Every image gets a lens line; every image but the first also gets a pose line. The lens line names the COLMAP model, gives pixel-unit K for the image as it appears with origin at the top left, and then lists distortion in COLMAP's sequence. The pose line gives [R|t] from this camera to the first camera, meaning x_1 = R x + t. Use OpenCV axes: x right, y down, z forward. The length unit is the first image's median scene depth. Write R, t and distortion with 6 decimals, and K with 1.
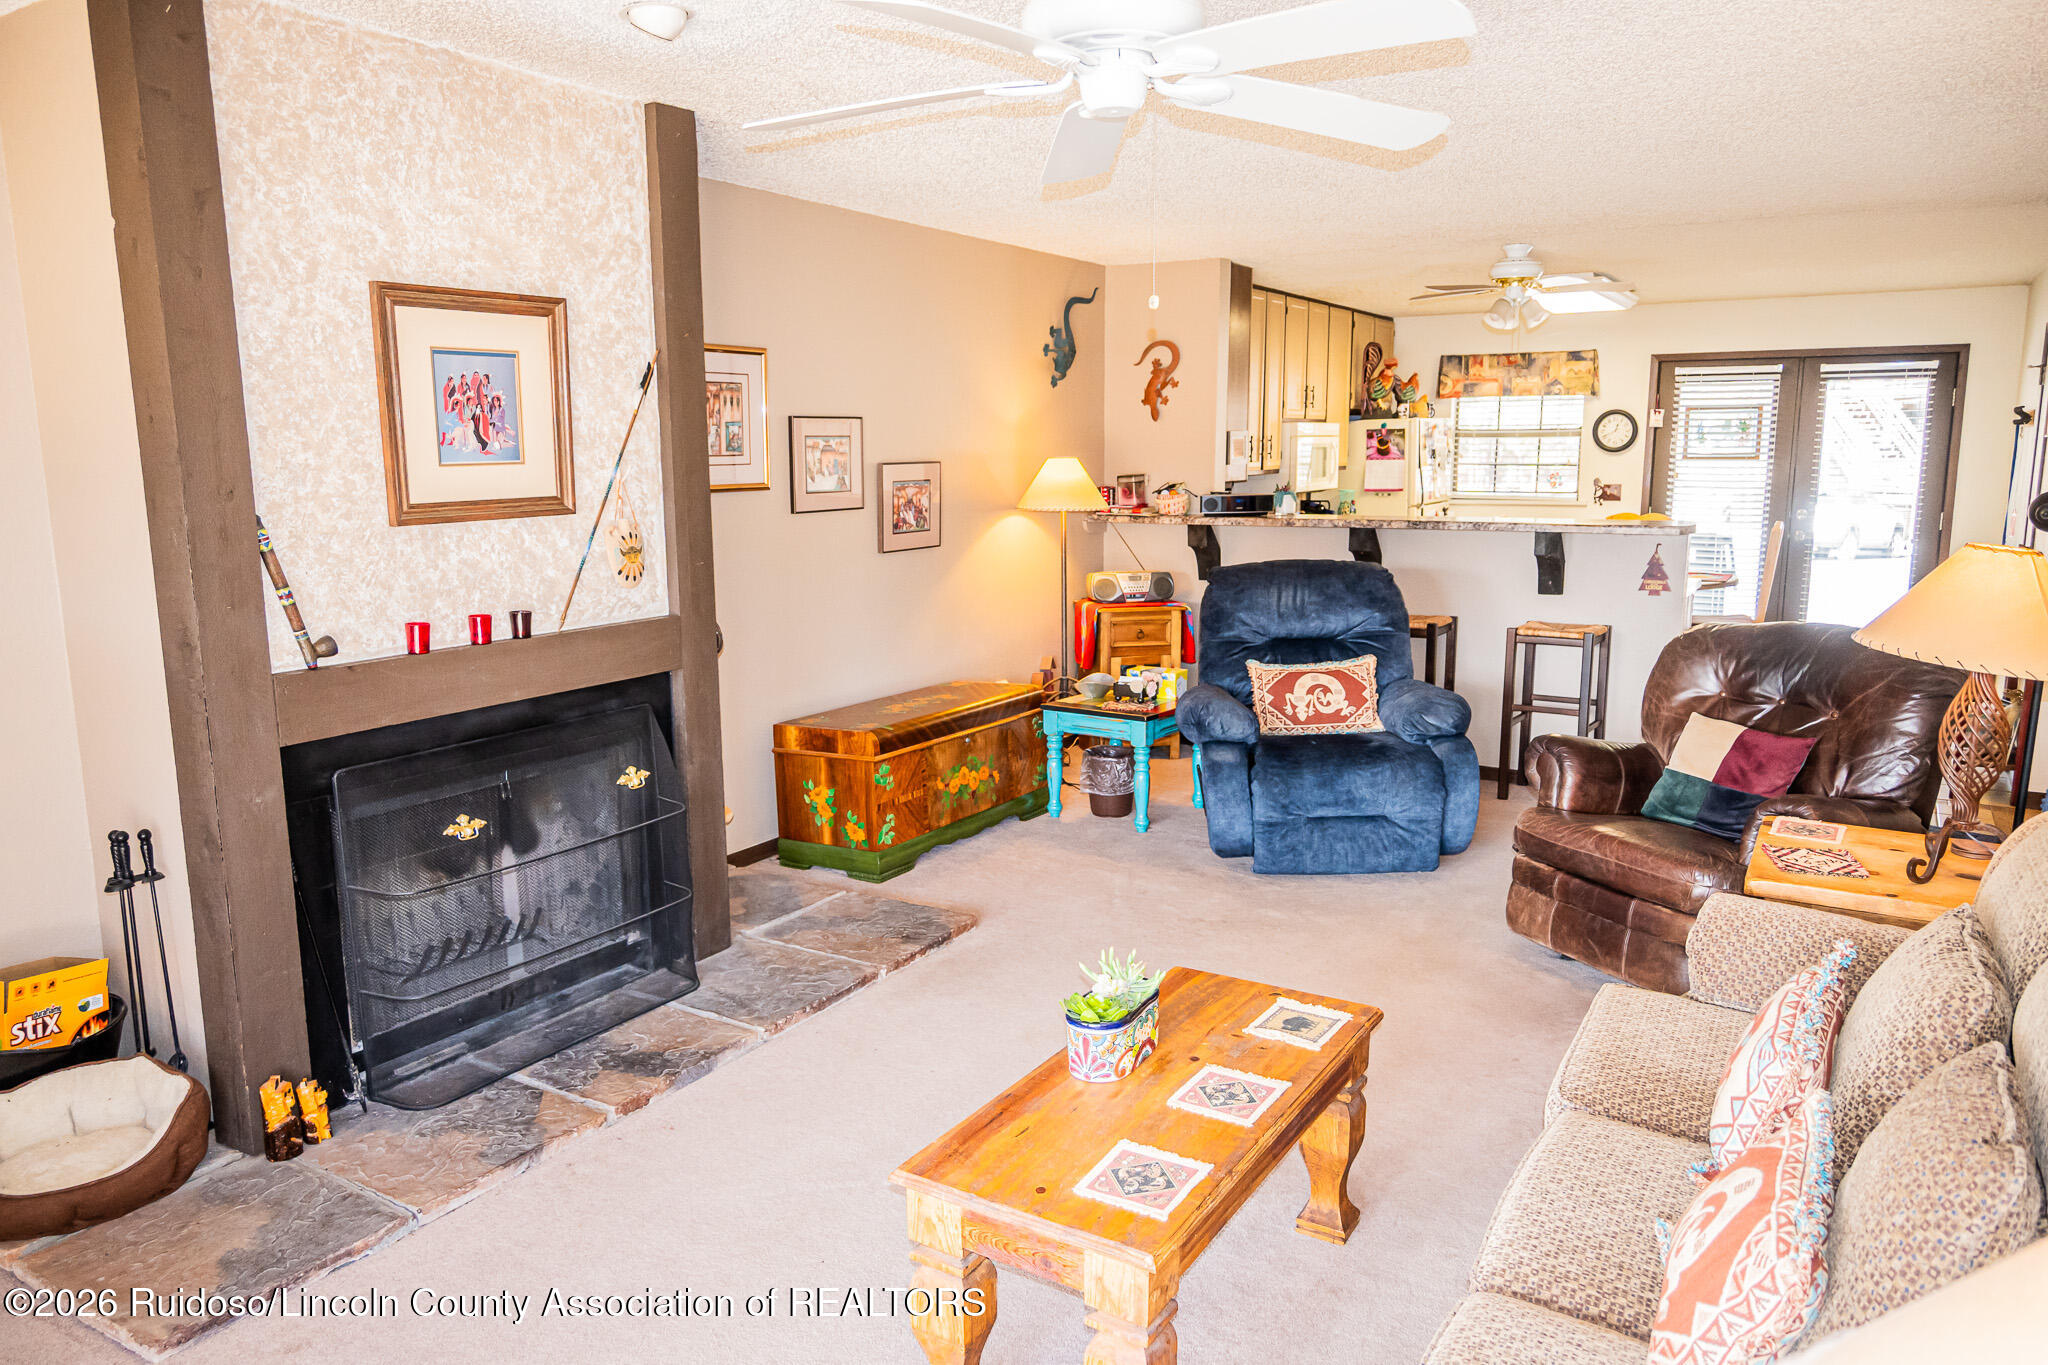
lens RADIAL K [[1431.5, 0, 1026.9], [0, 1431.5, 695.8], [0, 0, 1]] dist [-0.007235, 0.003151]
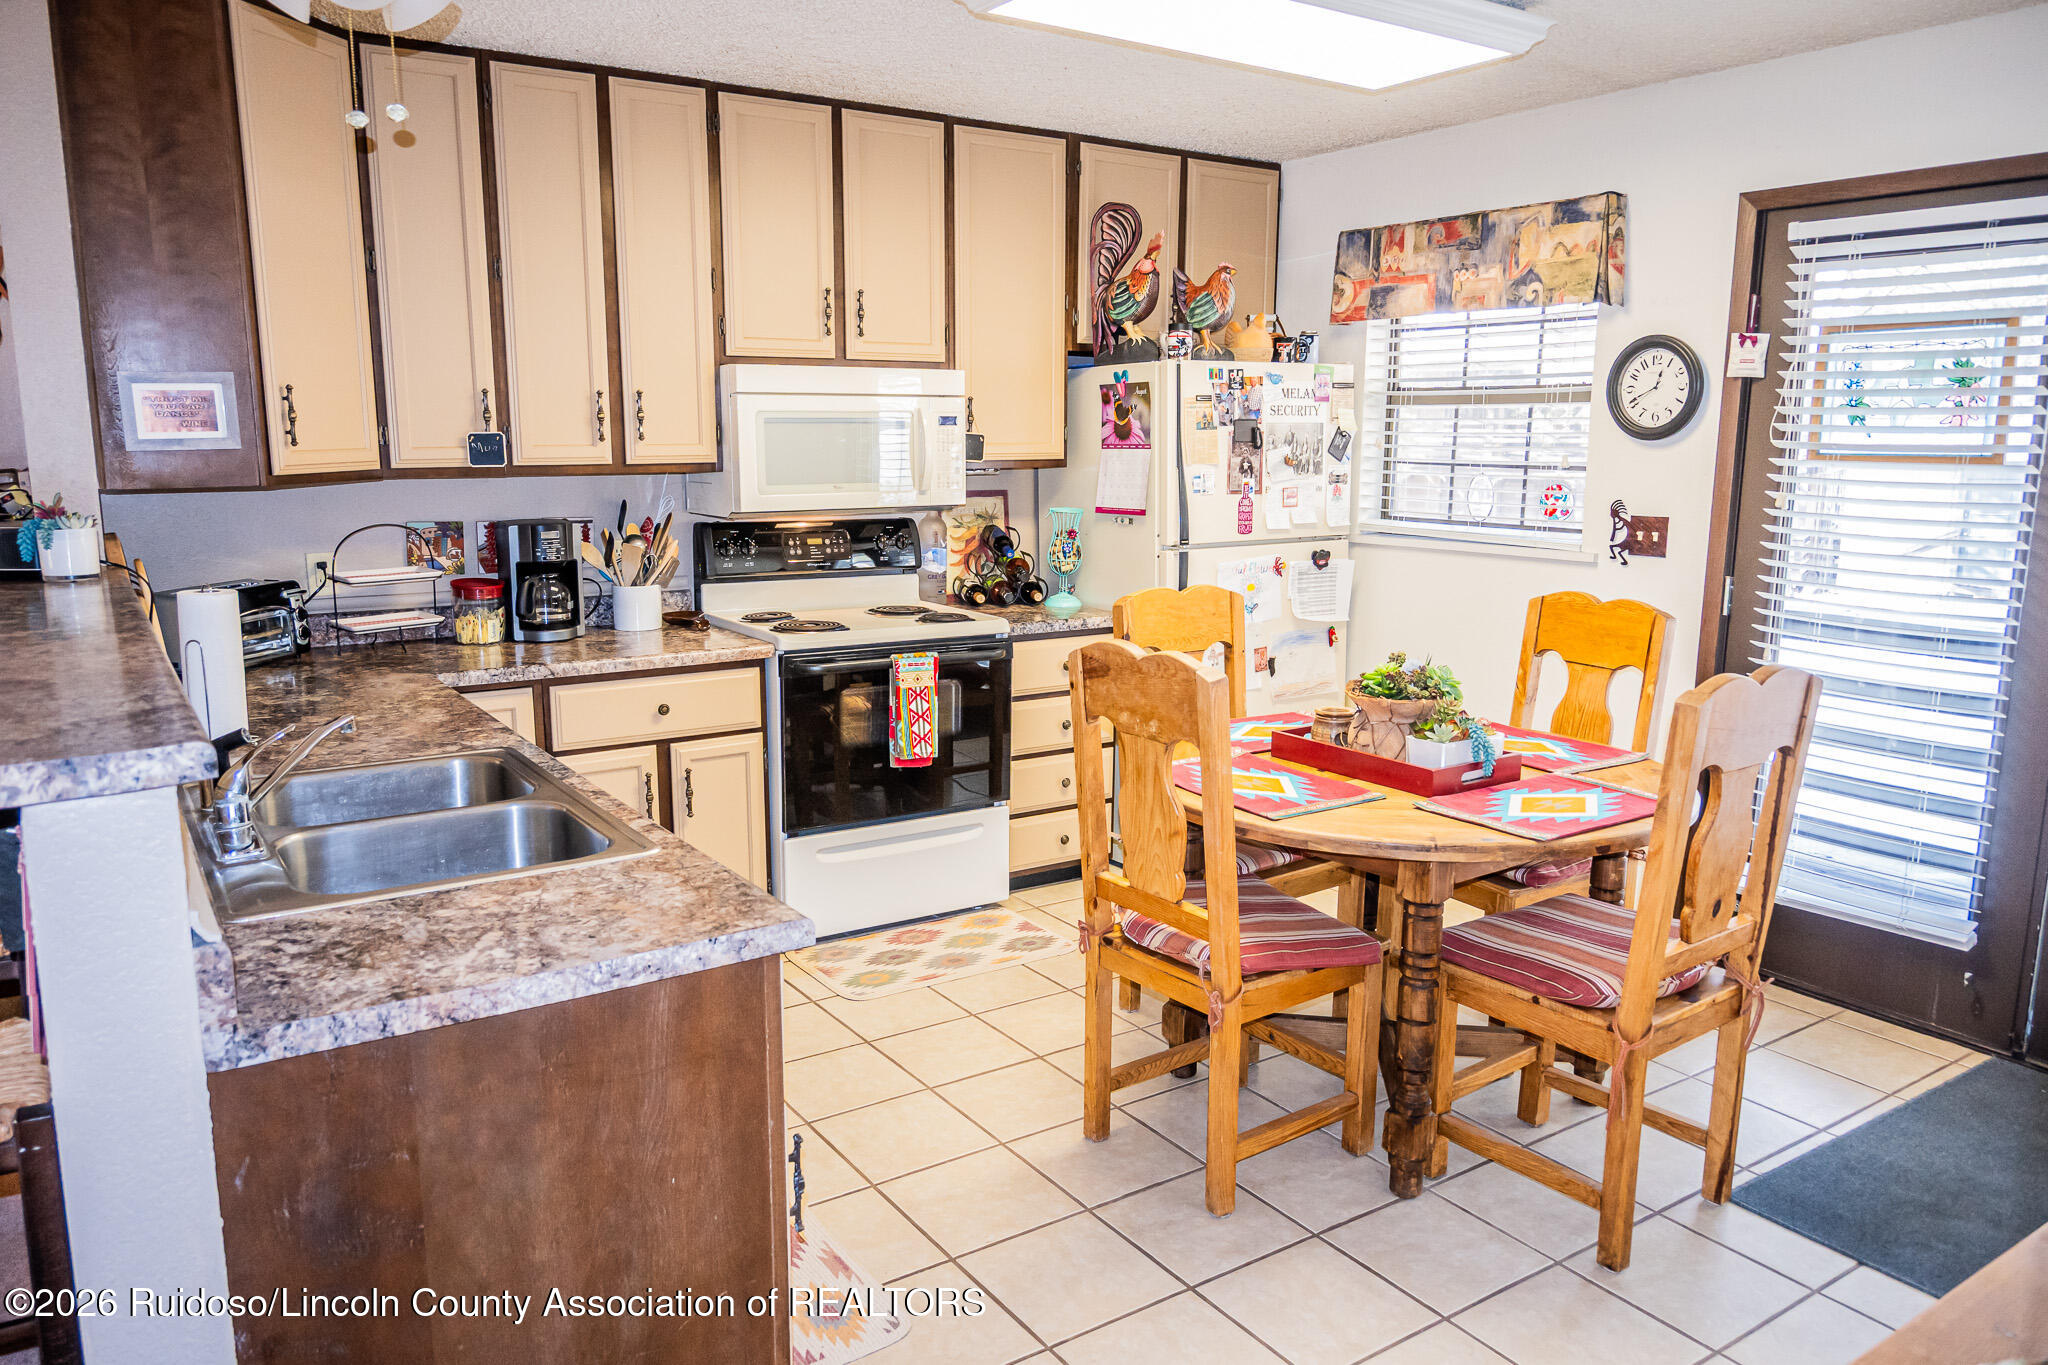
lens RADIAL K [[1431.5, 0, 1030.6], [0, 1431.5, 701.2], [0, 0, 1]] dist [-0.007235, 0.003151]
pose [[0.904620, 0.090228, -0.416560, 0.429294], [-0.083960, 0.995910, 0.033385, -0.093323], [0.417868, 0.004774, 0.908495, 0.547626]]
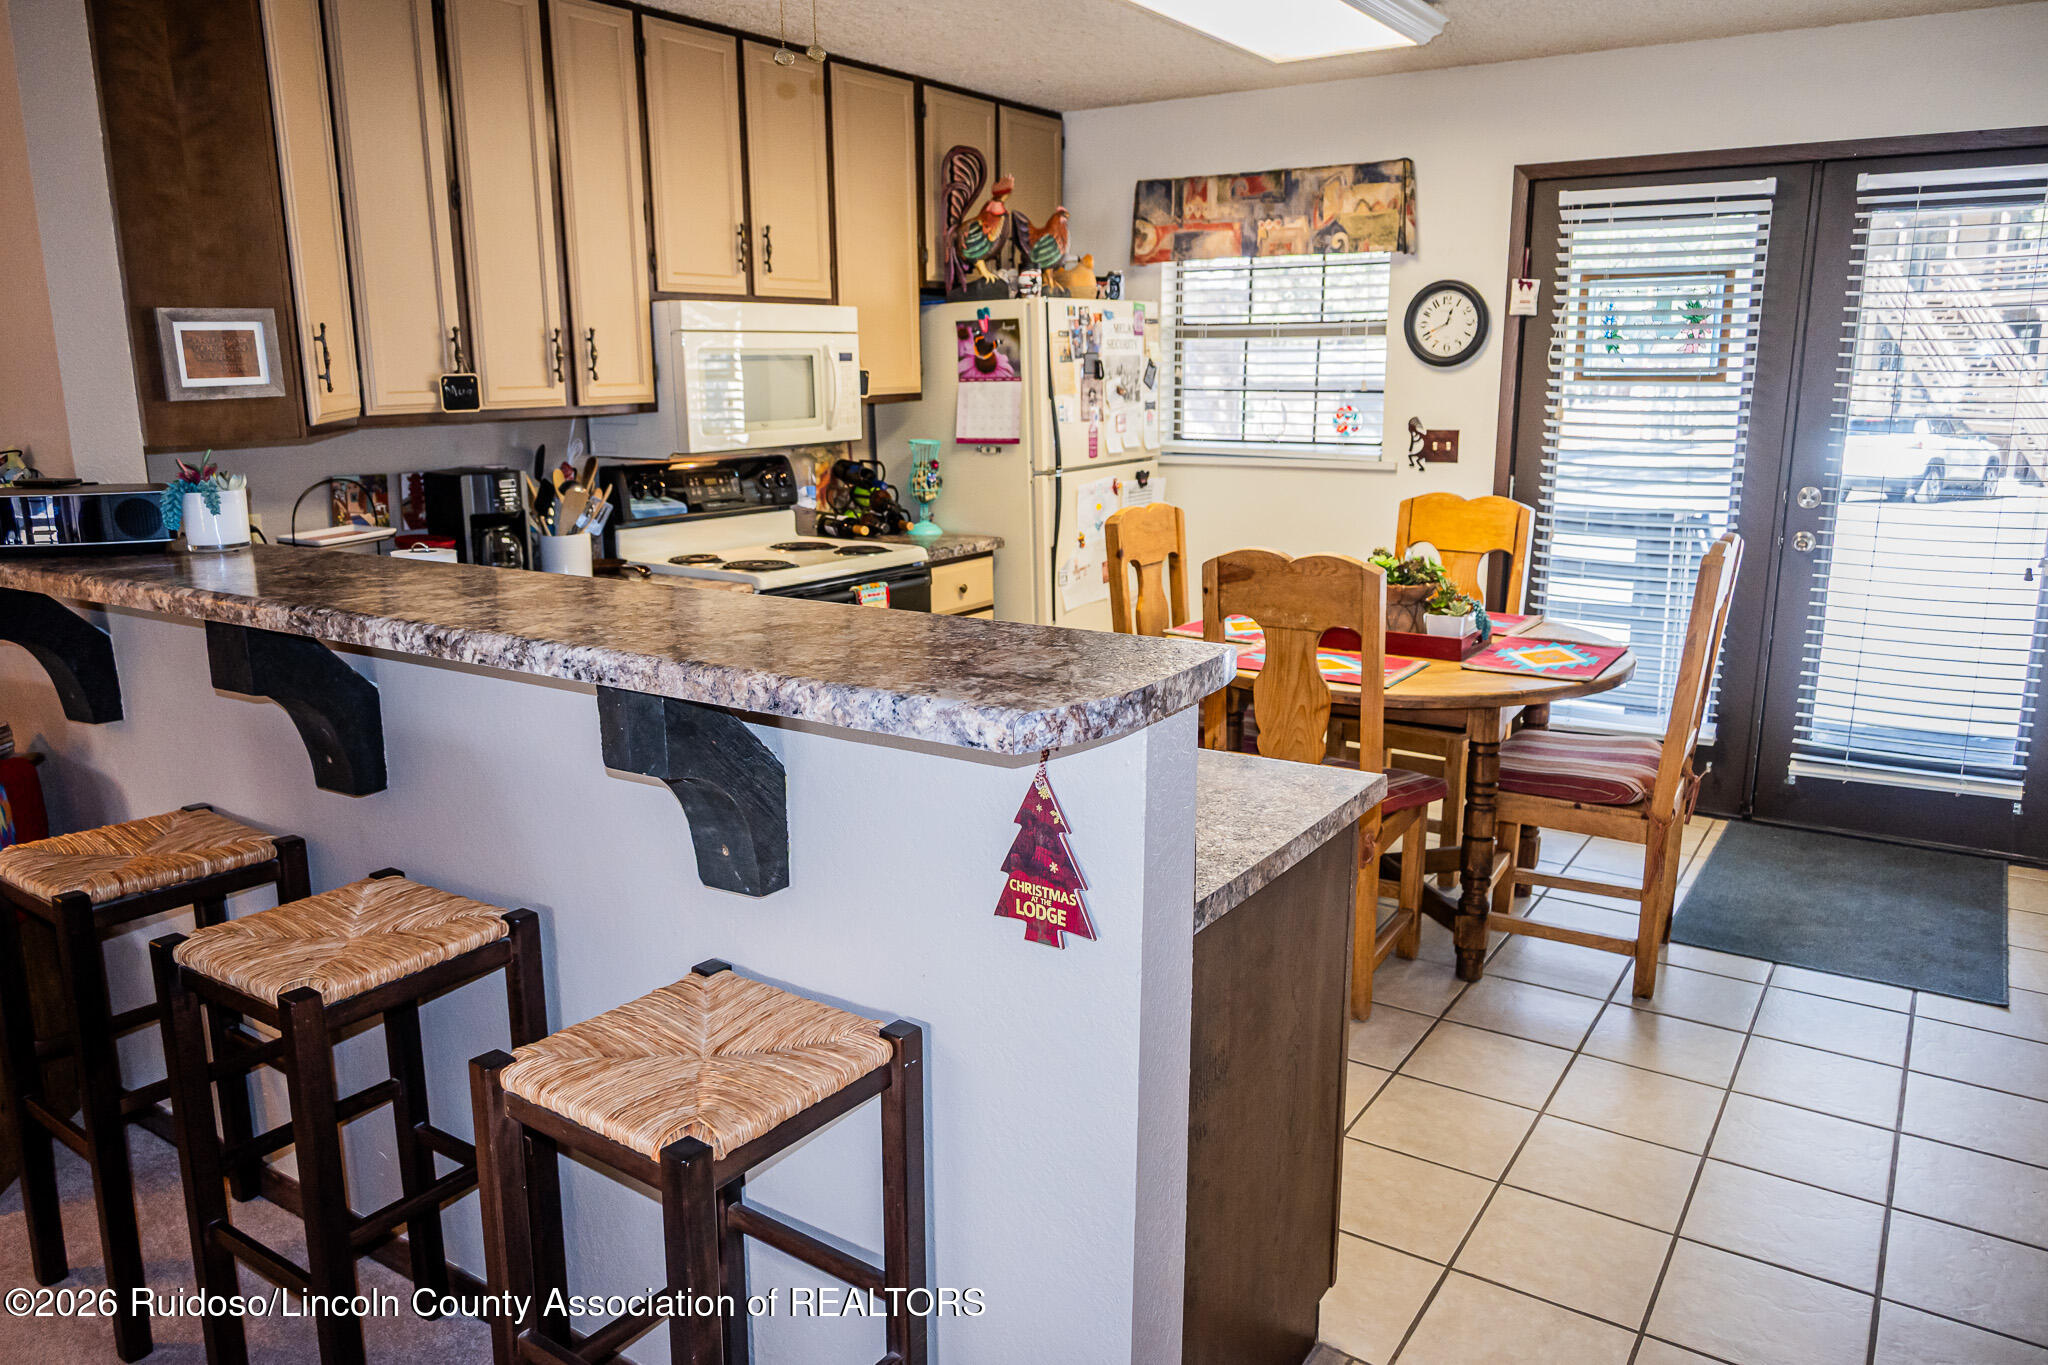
lens RADIAL K [[1431.5, 0, 1029.0], [0, 1431.5, 697.2], [0, 0, 1]] dist [-0.007235, 0.003151]
pose [[0.999199, 0.008710, -0.039053, 0.284993], [-0.006446, 0.998312, 0.057725, -0.081448], [0.039490, -0.057427, 0.997568, 0.481285]]
